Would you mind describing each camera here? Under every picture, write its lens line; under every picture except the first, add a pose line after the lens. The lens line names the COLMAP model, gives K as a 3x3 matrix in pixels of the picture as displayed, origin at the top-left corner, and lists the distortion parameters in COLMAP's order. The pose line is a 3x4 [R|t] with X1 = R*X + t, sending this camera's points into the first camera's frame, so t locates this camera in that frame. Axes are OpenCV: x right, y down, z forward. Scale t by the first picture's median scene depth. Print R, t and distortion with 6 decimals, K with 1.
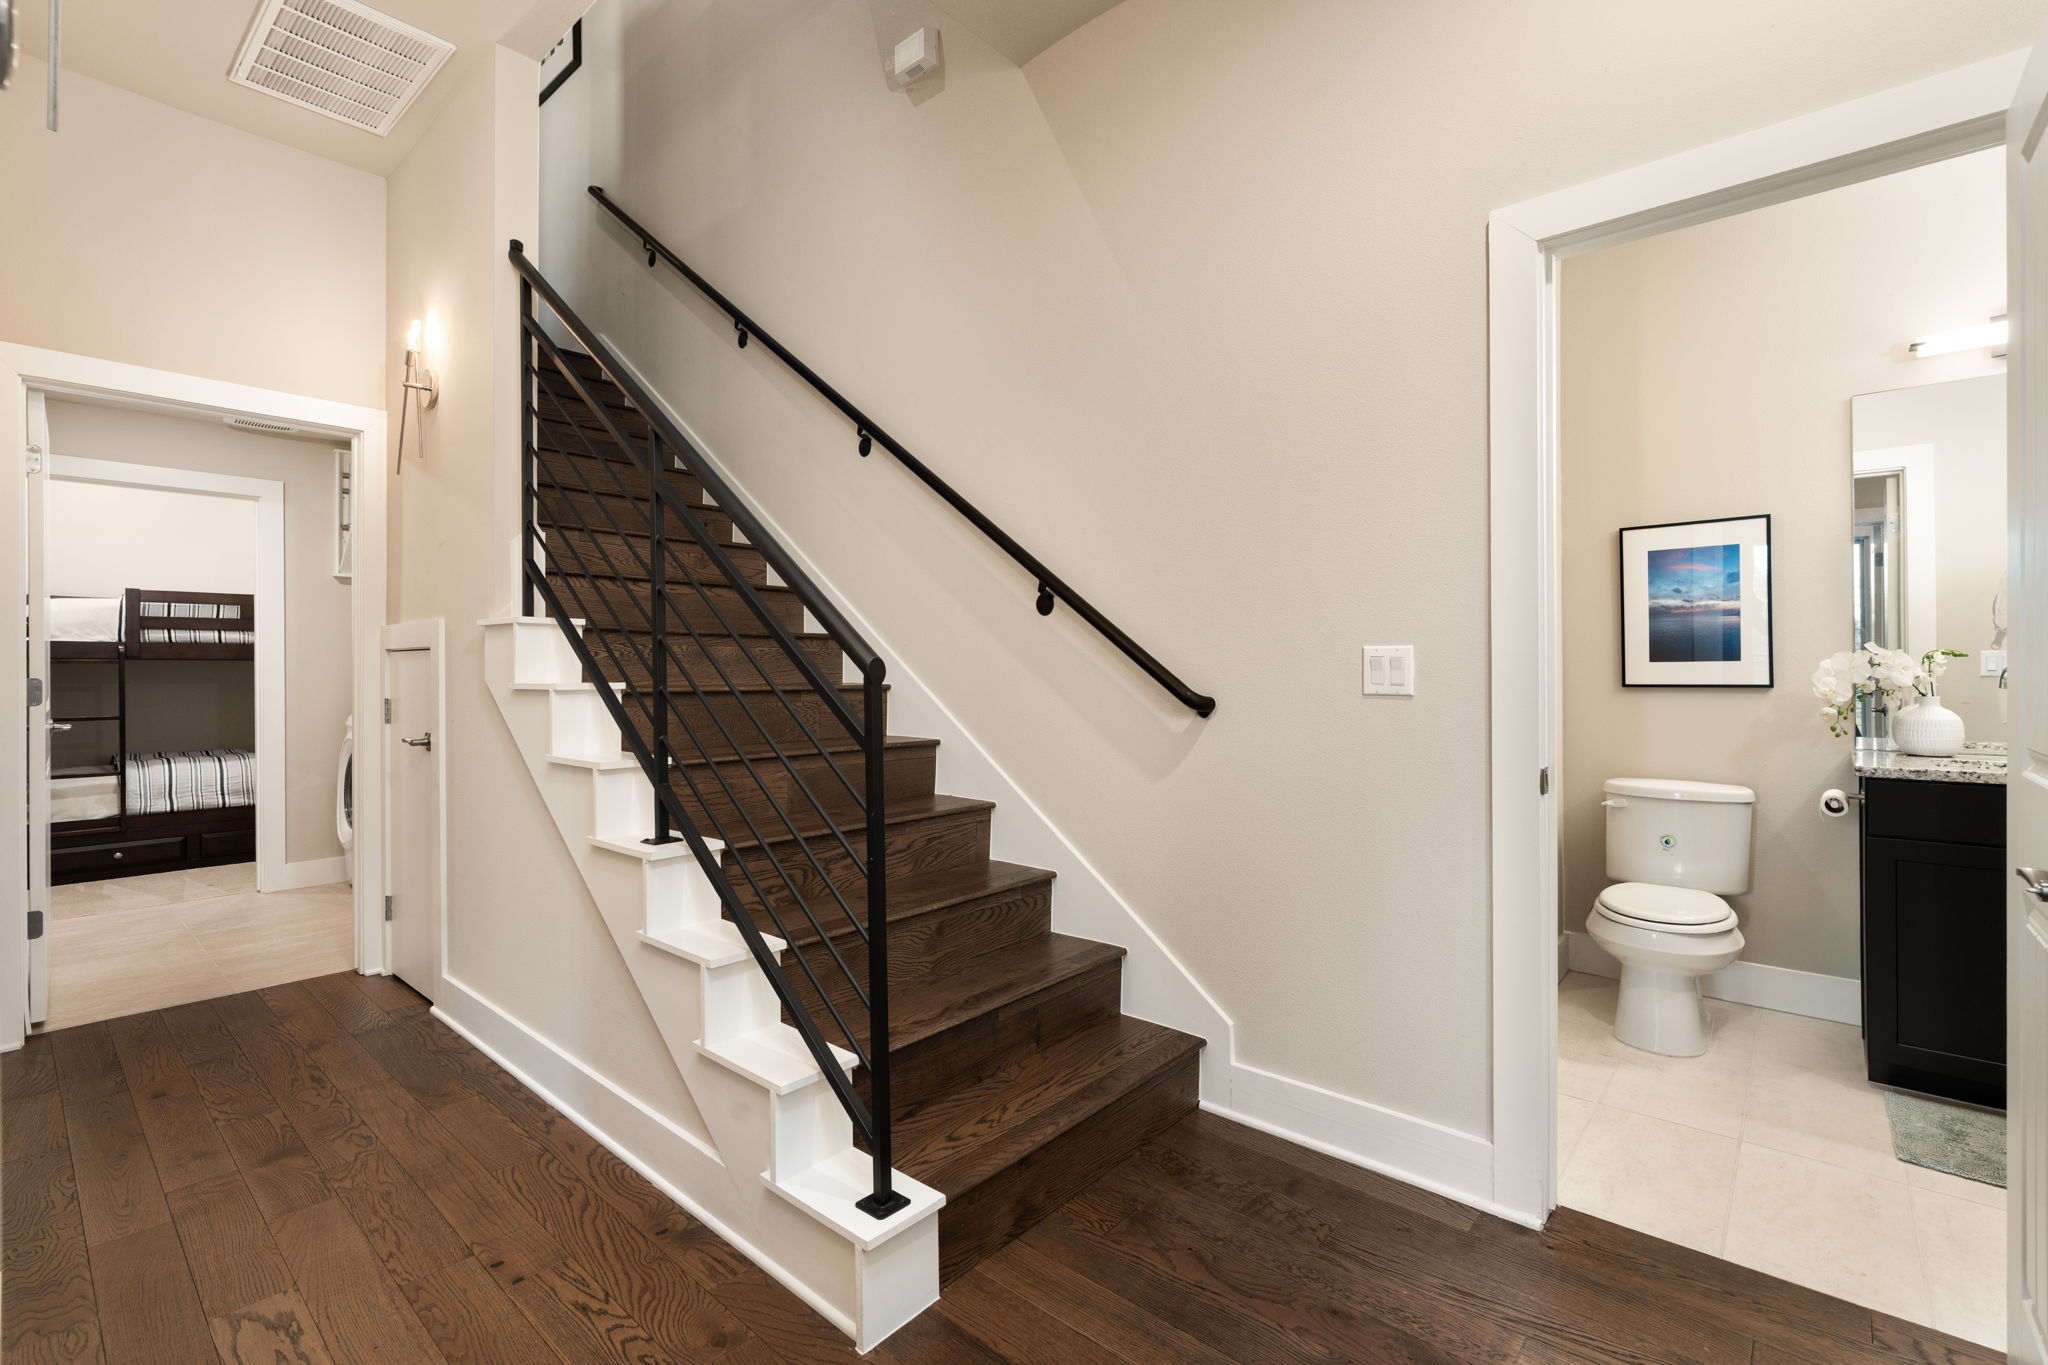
lens RADIAL K [[919.5, 0, 1026.5], [0, 919.5, 673.0], [0, 0, 1]] dist [-0.004296, 0.002619]
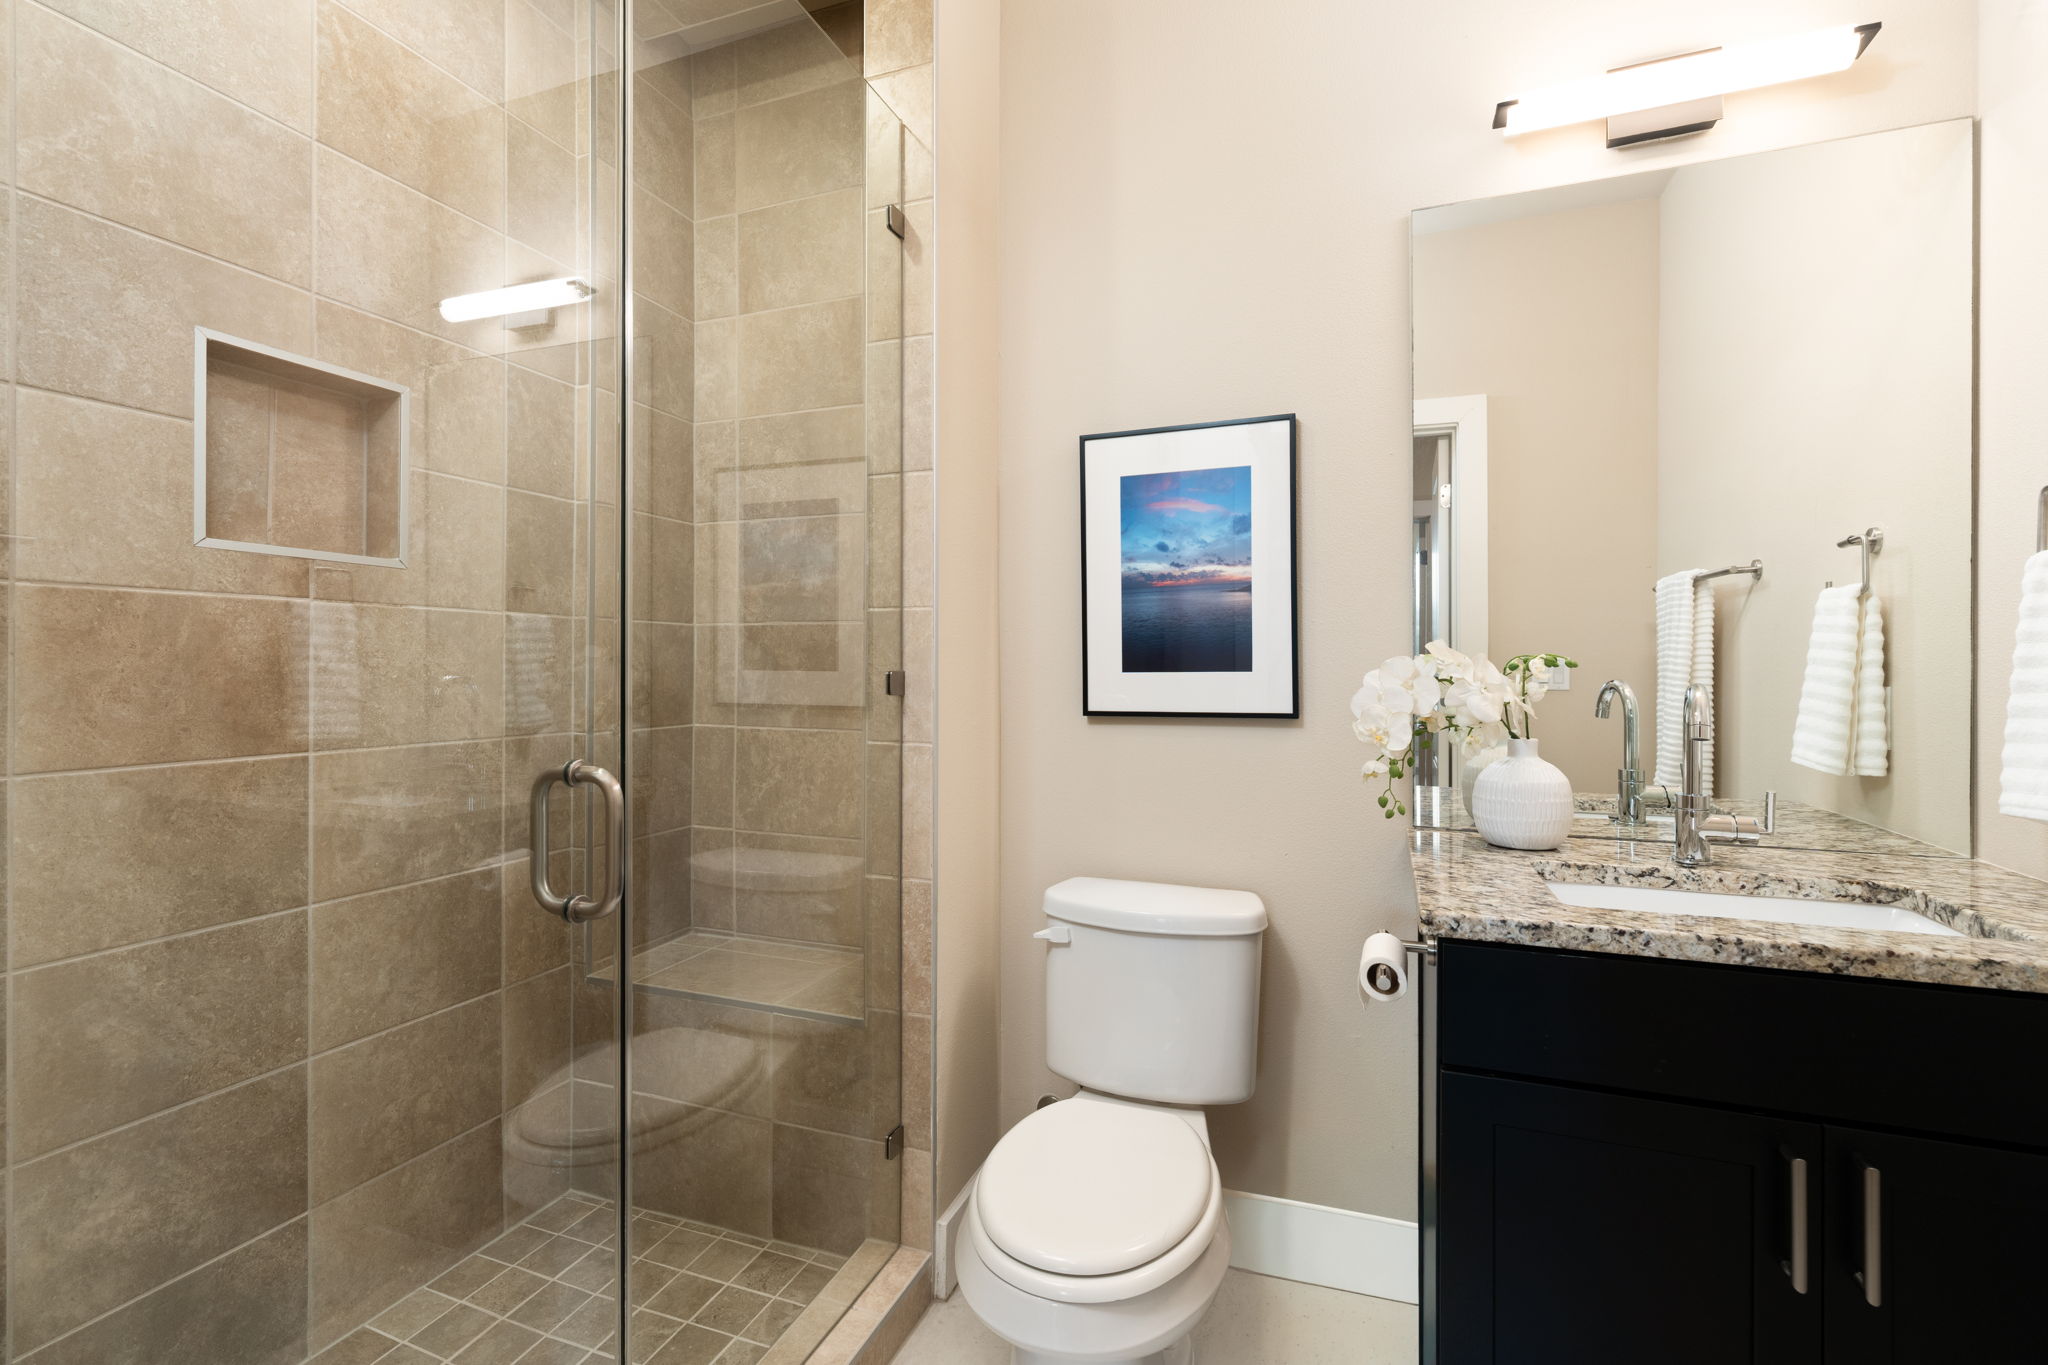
lens RADIAL K [[919.5, 0, 1019.6], [0, 919.5, 673.6], [0, 0, 1]] dist [-0.004296, 0.002619]
pose [[0.941954, 0.002478, 0.335732, 0.450704], [-0.002701, 0.999996, 0.000198, -0.011419], [-0.335731, -0.001093, 0.941957, 0.511139]]
